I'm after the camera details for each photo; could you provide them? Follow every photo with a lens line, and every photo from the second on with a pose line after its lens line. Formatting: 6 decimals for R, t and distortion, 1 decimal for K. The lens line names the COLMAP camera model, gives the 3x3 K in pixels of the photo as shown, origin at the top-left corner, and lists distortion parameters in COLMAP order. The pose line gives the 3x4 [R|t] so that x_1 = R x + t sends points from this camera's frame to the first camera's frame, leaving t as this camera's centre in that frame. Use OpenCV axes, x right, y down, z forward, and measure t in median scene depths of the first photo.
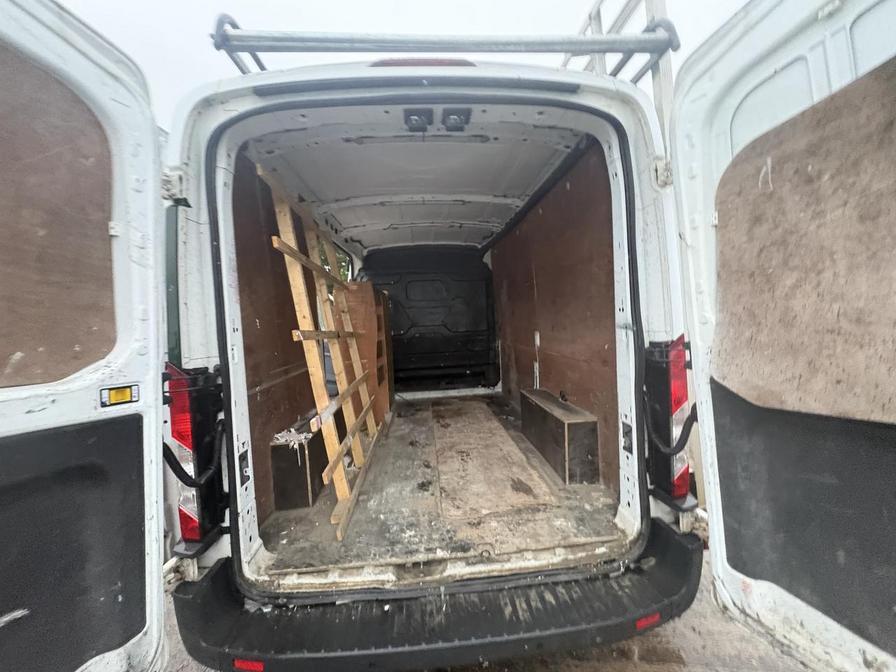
lens RADIAL K [[356.9, 0, 446.9], [0, 356.9, 335.0], [0, 0, 1]] dist [0.002530, -0.000186]
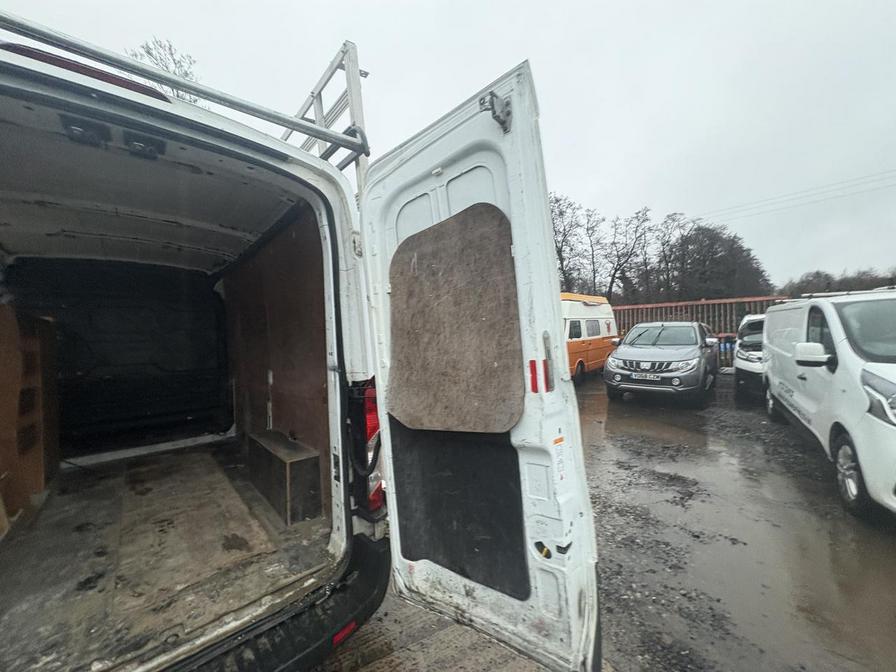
lens RADIAL K [[356.9, 0, 446.9], [0, 356.9, 335.0], [0, 0, 1]] dist [0.002530, -0.000186]
pose [[0.798738, 0.028079, 0.601024, 0.104125], [0.023600, 0.996680, -0.077927, -0.035703], [-0.601216, 0.076427, 0.795423, -0.147166]]
